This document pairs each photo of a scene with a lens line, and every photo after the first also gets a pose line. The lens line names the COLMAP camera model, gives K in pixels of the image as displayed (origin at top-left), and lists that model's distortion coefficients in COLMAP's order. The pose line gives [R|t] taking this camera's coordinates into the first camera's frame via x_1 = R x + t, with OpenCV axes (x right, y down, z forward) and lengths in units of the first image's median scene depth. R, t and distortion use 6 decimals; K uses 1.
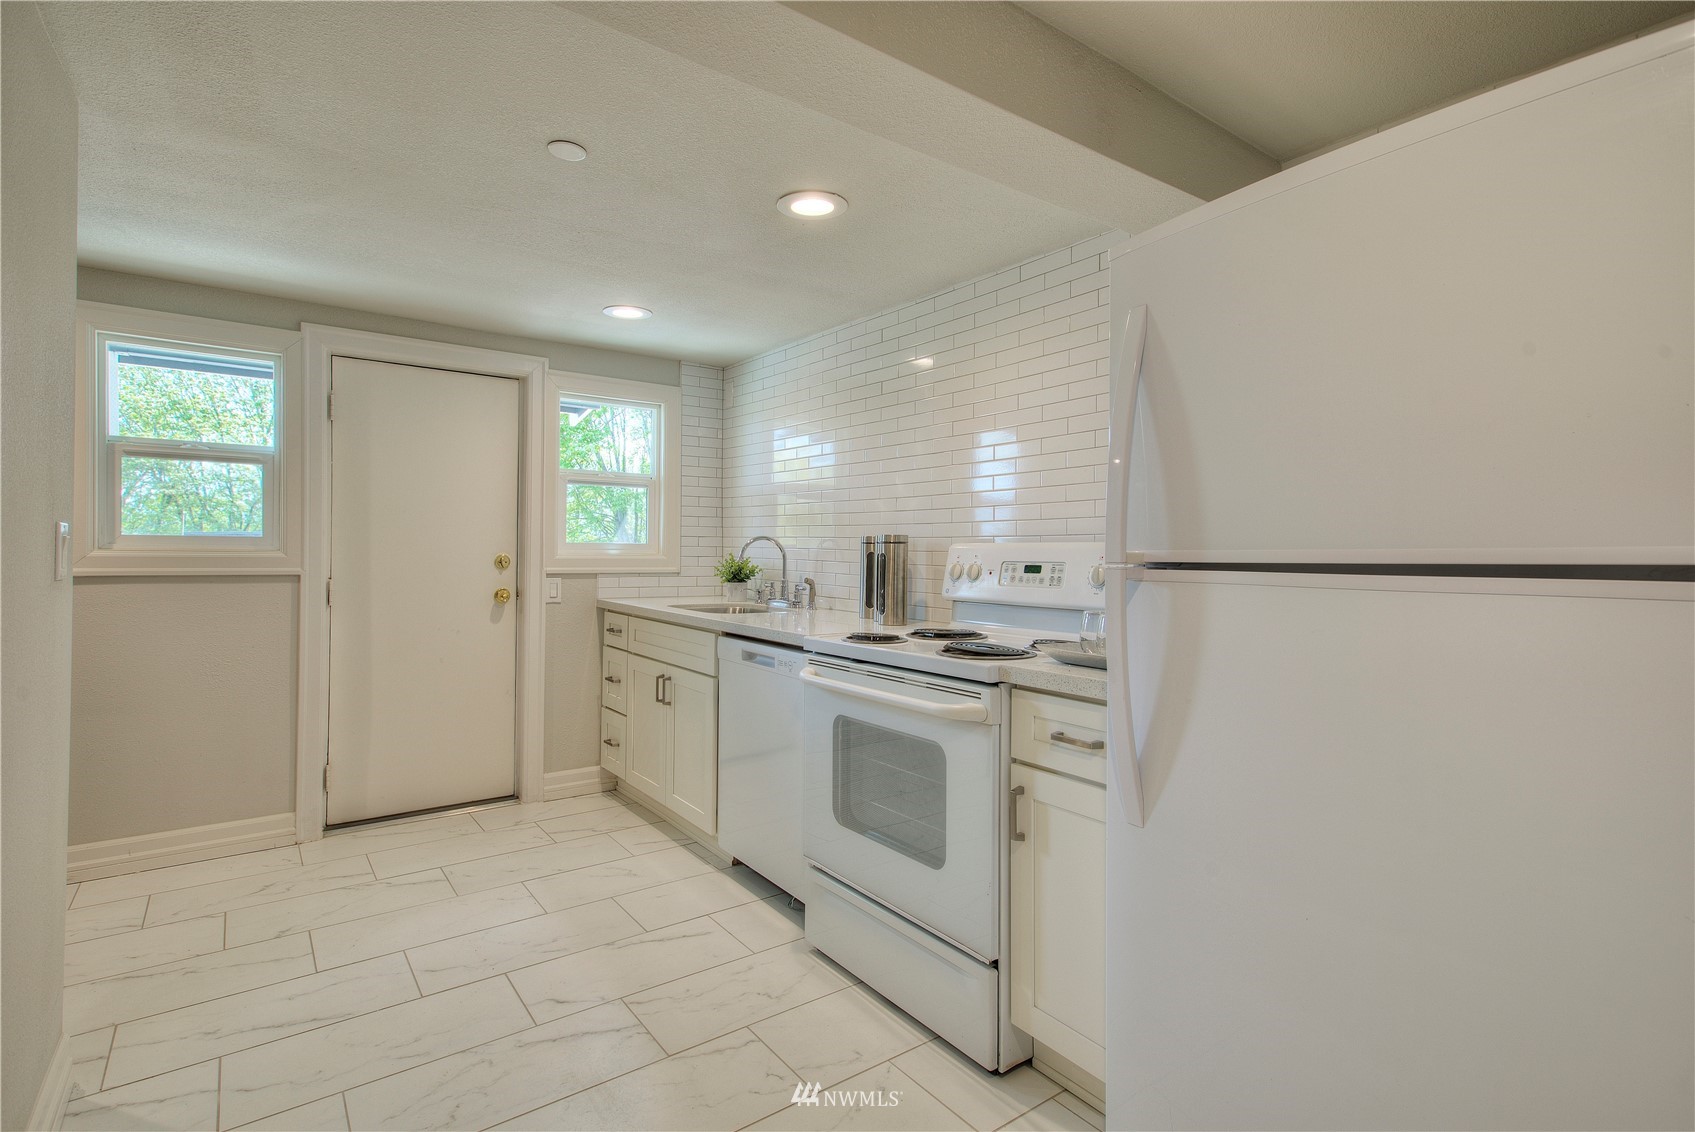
lens RADIAL K [[810.3, 0, 850.9], [0, 810.3, 558.7], [0, 0, 1]] dist [0.003721, 0.000214]
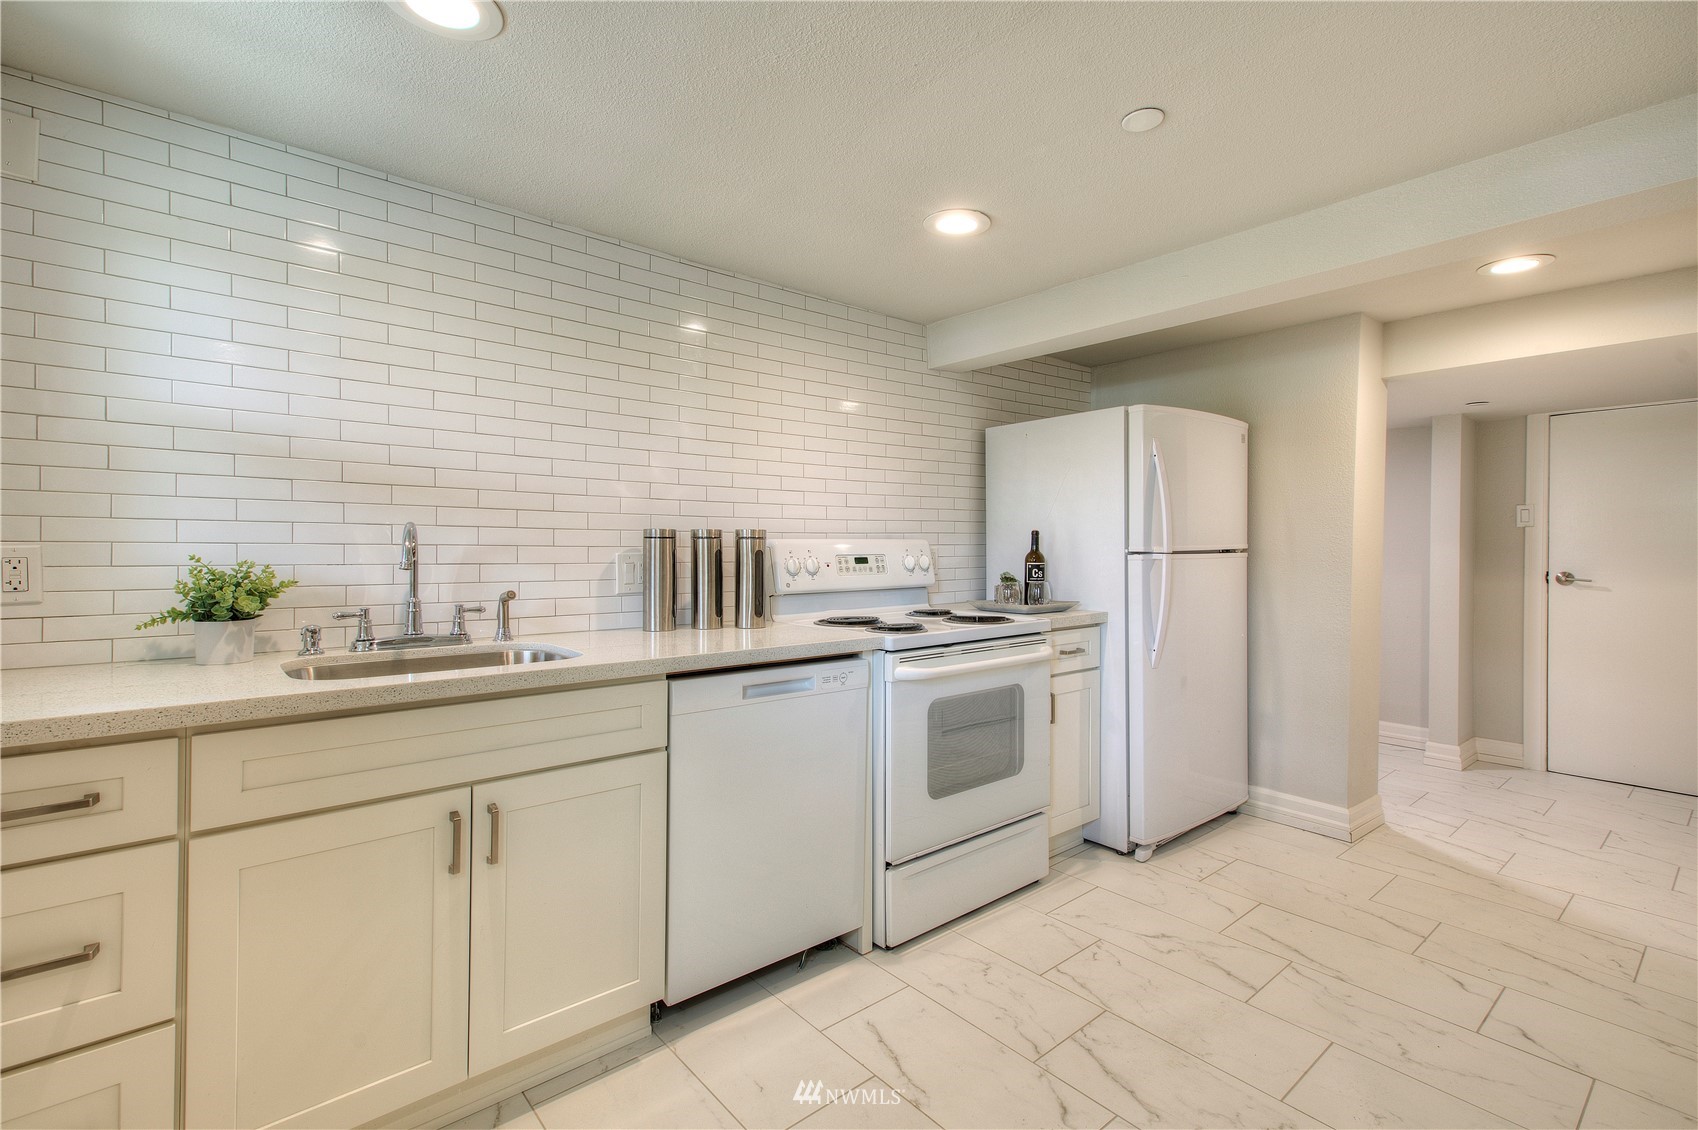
lens RADIAL K [[776.1, 0, 853.4], [0, 776.1, 554.1], [0, 0, 1]] dist [0.020524, -0.000035]
pose [[-0.071220, -0.022843, 0.997199, -0.976812], [0.006673, 0.999704, 0.023377, -0.025290], [-0.997438, 0.008319, -0.071046, 1.108312]]
